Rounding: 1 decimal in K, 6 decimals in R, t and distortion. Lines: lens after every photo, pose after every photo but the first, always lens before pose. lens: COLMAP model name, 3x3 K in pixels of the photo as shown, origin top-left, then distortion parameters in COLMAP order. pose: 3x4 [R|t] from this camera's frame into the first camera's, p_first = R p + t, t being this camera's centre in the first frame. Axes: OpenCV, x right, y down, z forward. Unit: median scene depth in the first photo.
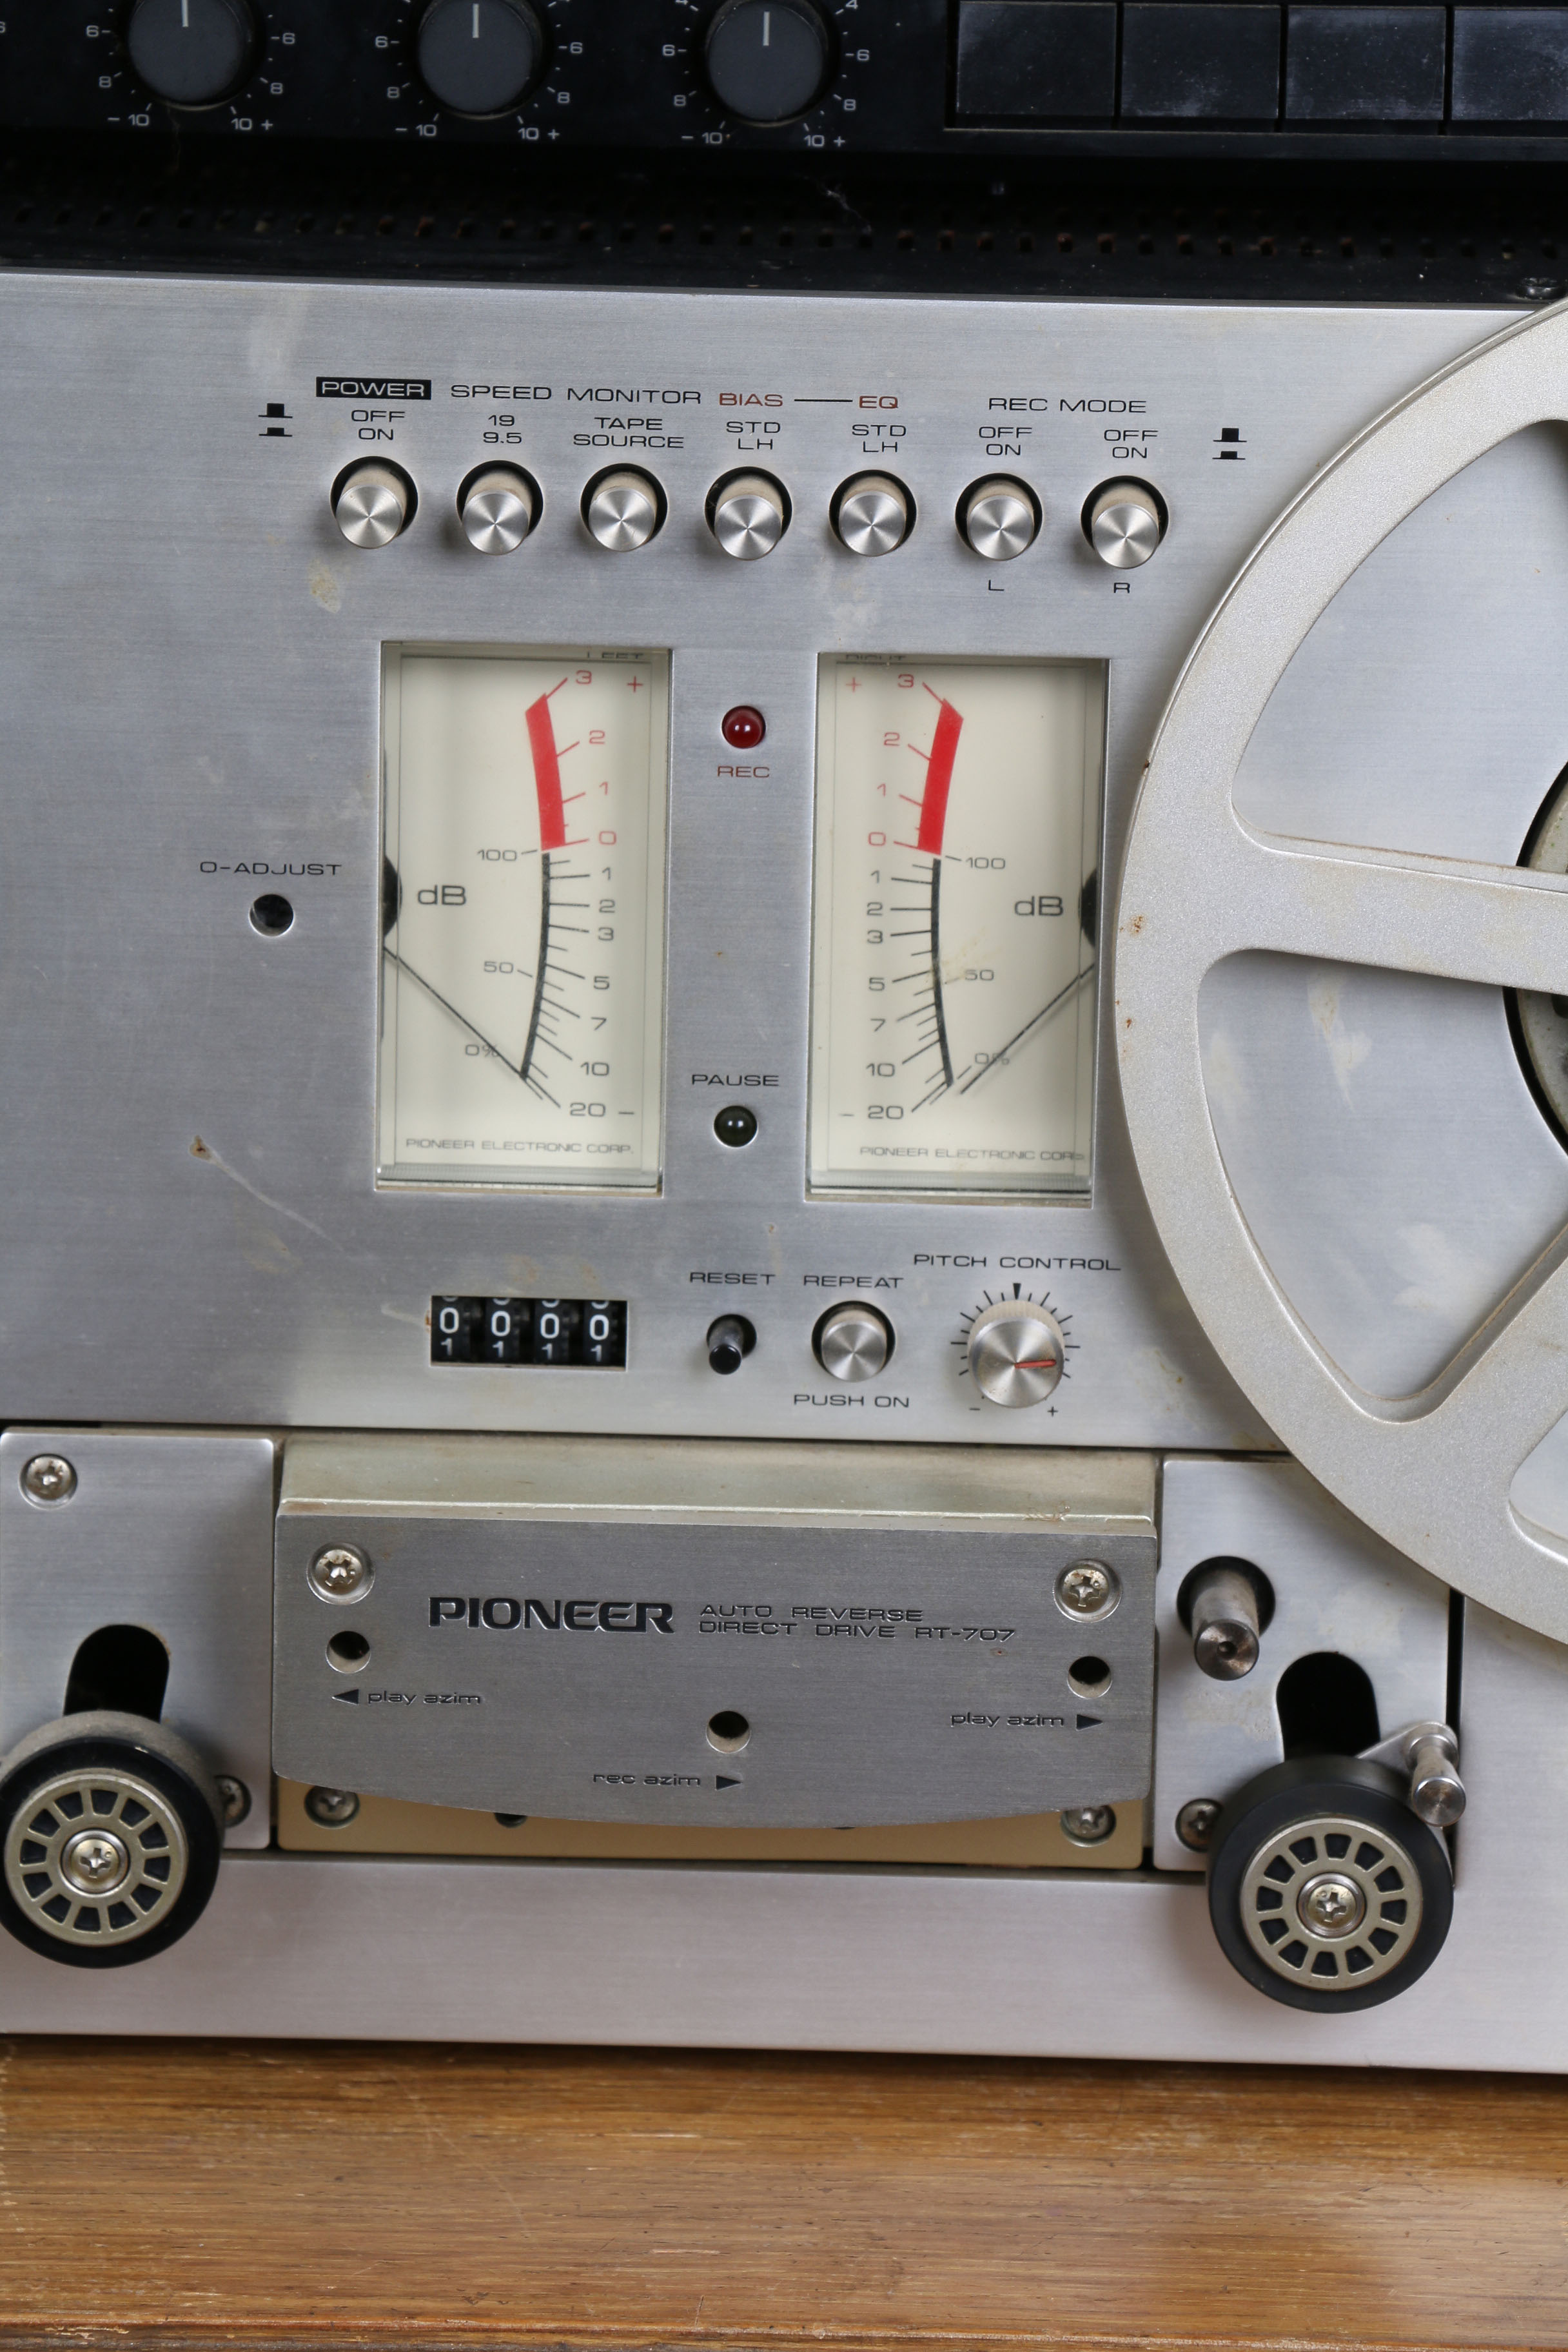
lens RADIAL K [[9370.6, 0, 763.4], [0, 9370.6, 1151.8], [0, 0, 1]] dist [0.821139, 0.000000]
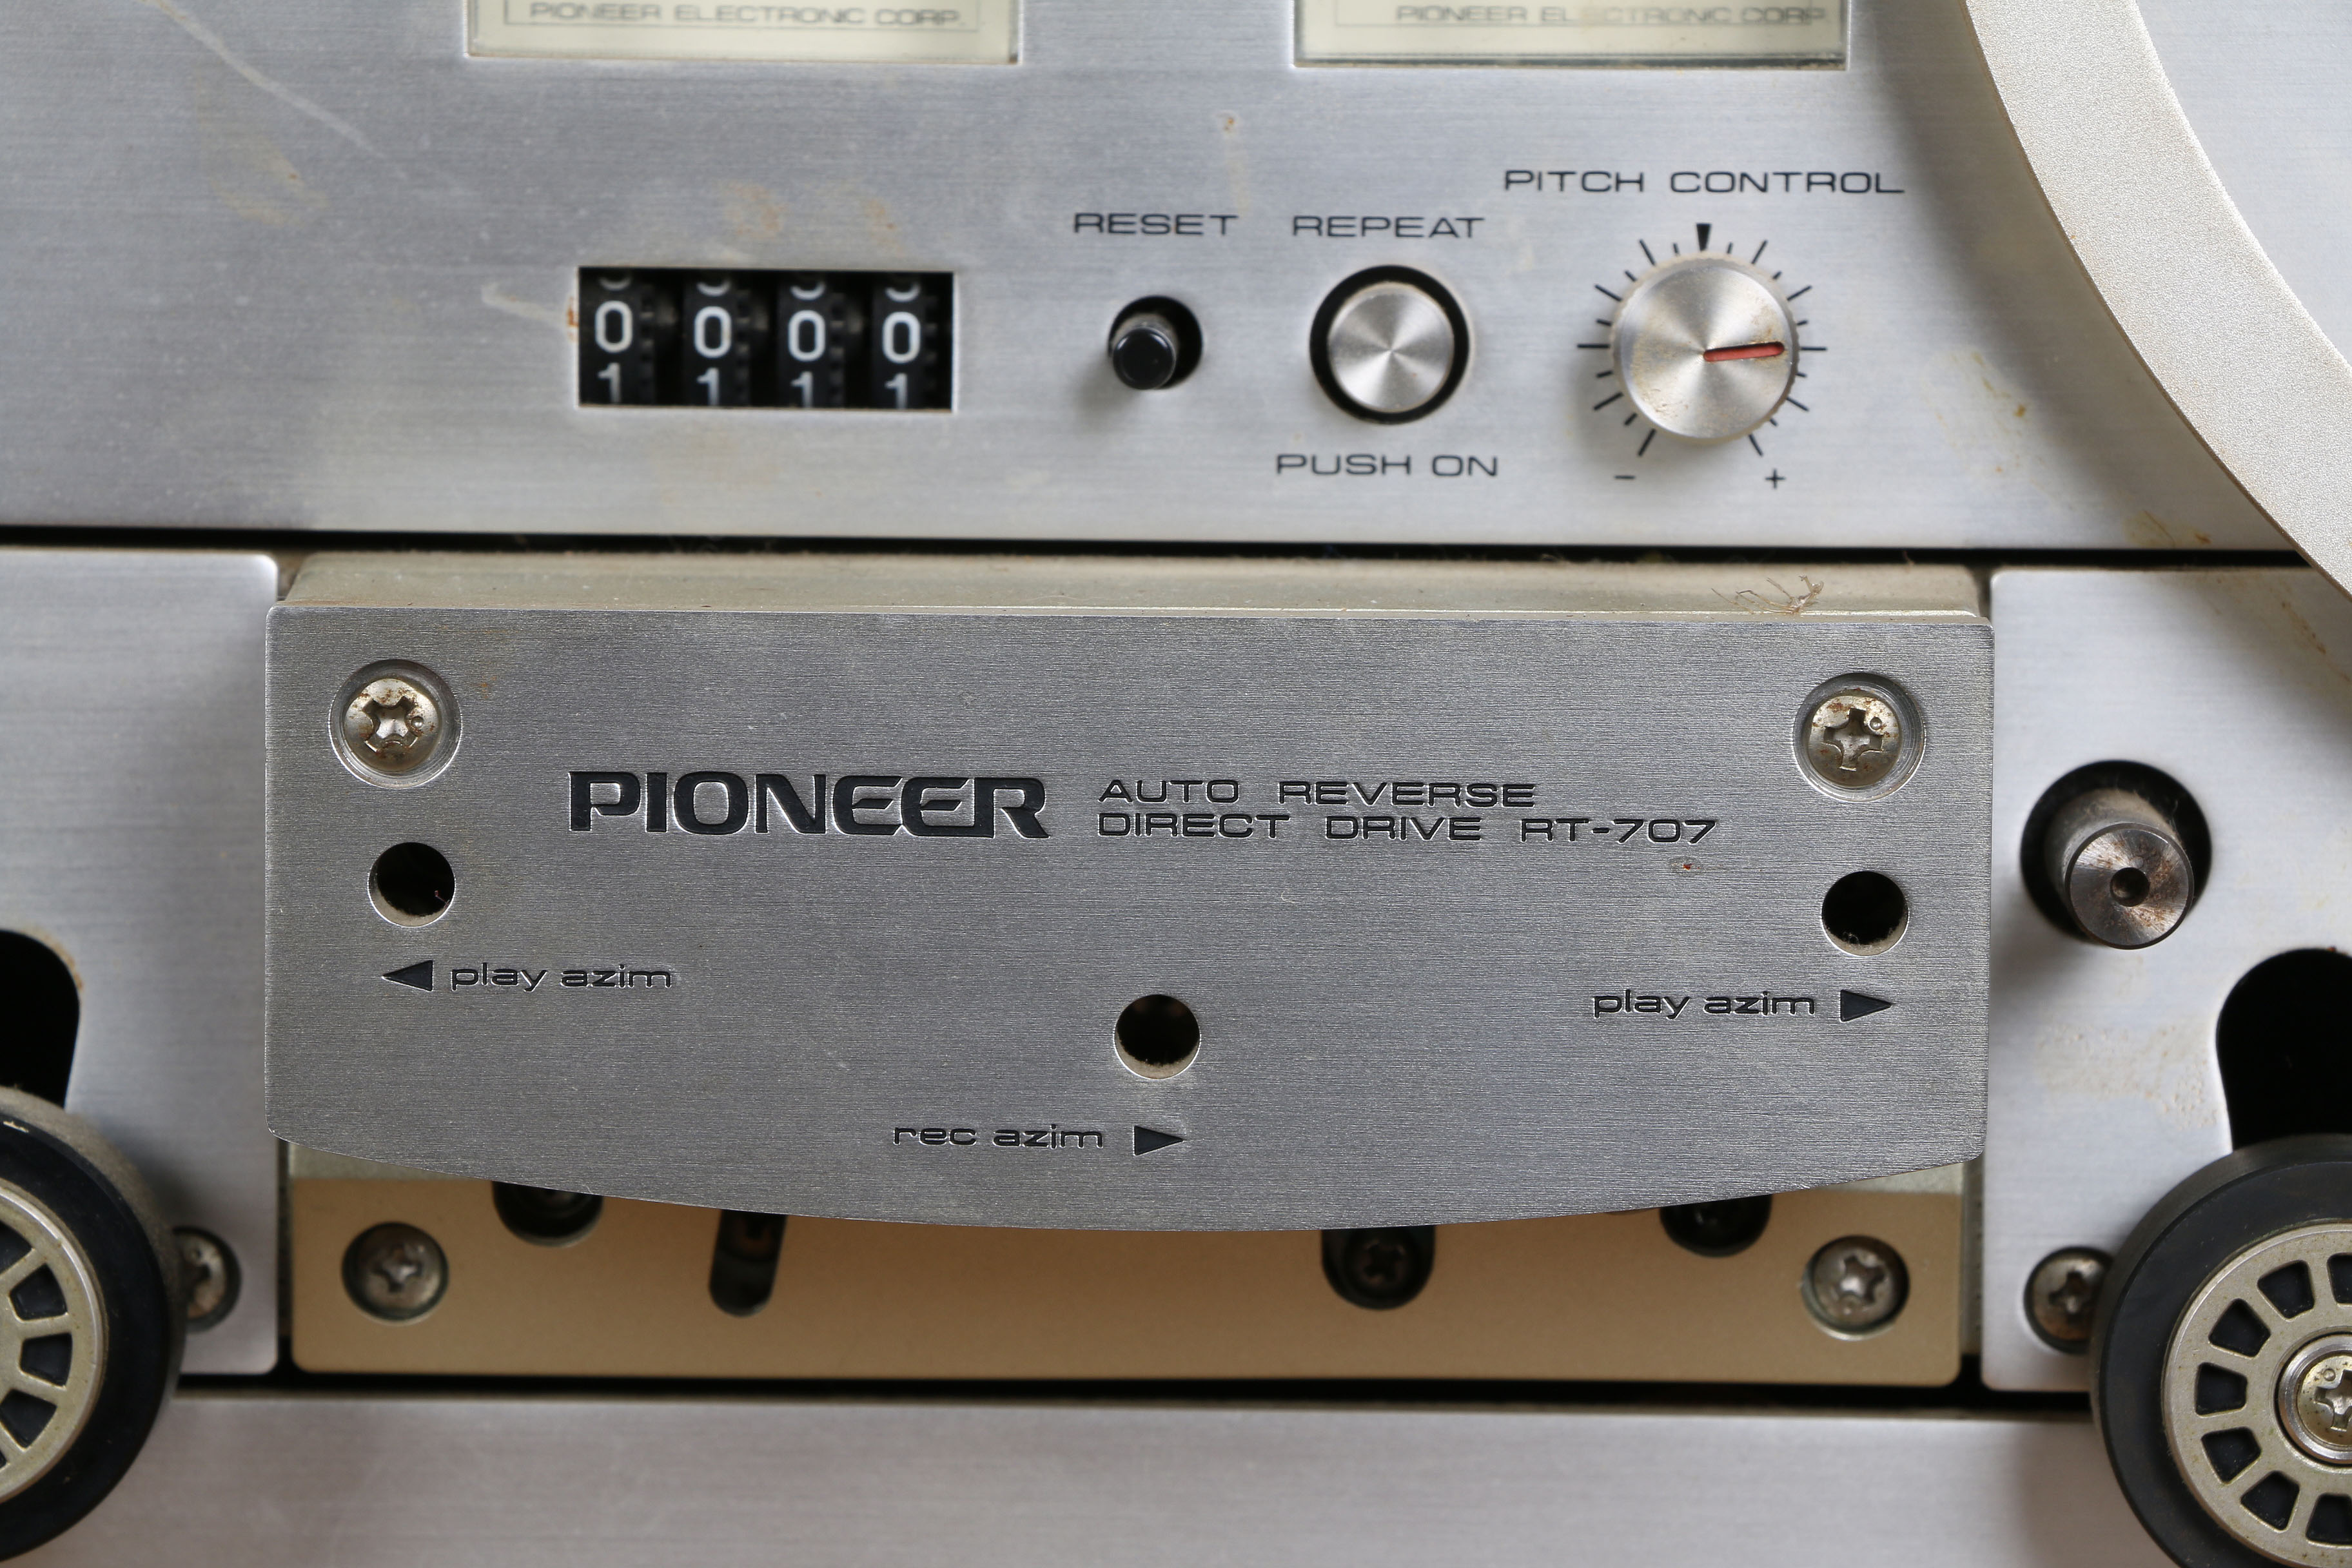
lens RADIAL K [[10788.7, 0, 1155.0], [0, 10788.7, 798.6], [0, 0, 1]] dist [0.891096, 0.000000]
pose [[0.999923, -0.011842, -0.003576, -0.001592], [0.011168, 0.988516, -0.150702, 0.135723], [0.005319, 0.150651, 0.988573, 0.411272]]
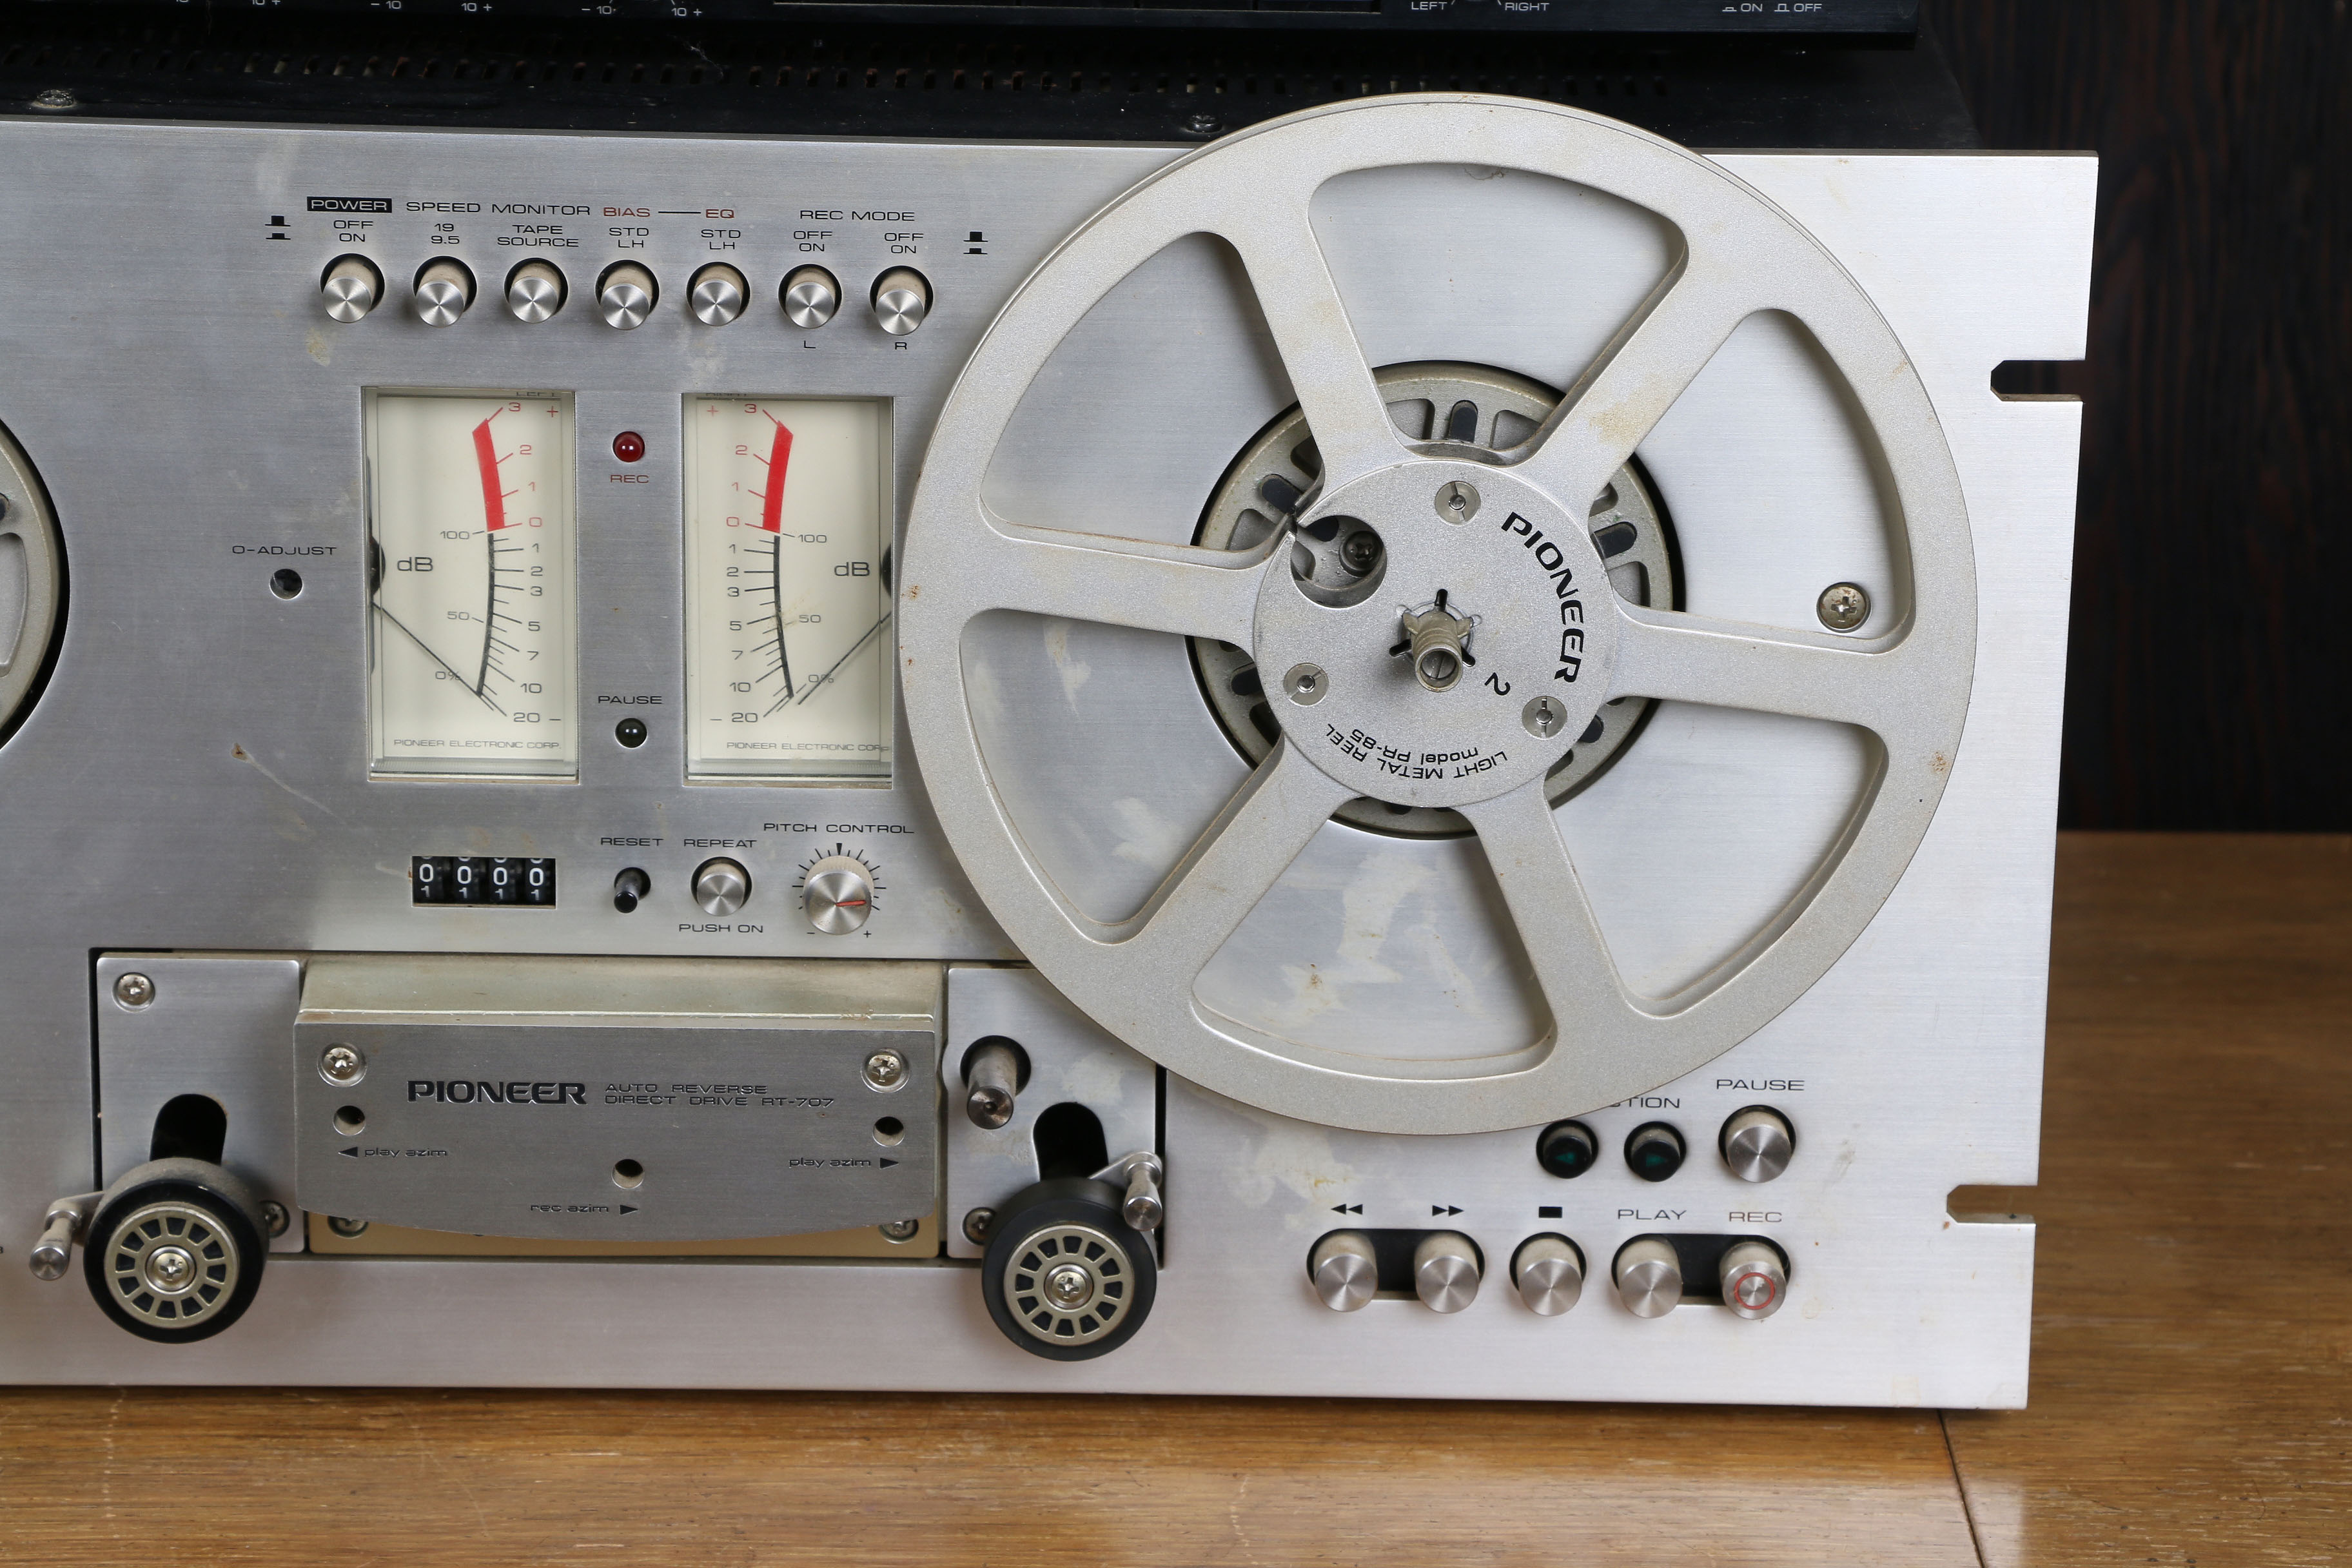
lens RADIAL K [[7487.4, 0, 1136.7], [0, 7487.4, 789.8], [0, 0, 1]] dist [0.551273, 0.000000]
pose [[0.999877, -0.010293, 0.011847, 0.057761], [0.009588, 0.998263, 0.058136, -0.057467], [-0.012425, -0.058015, 0.998238, -0.099703]]
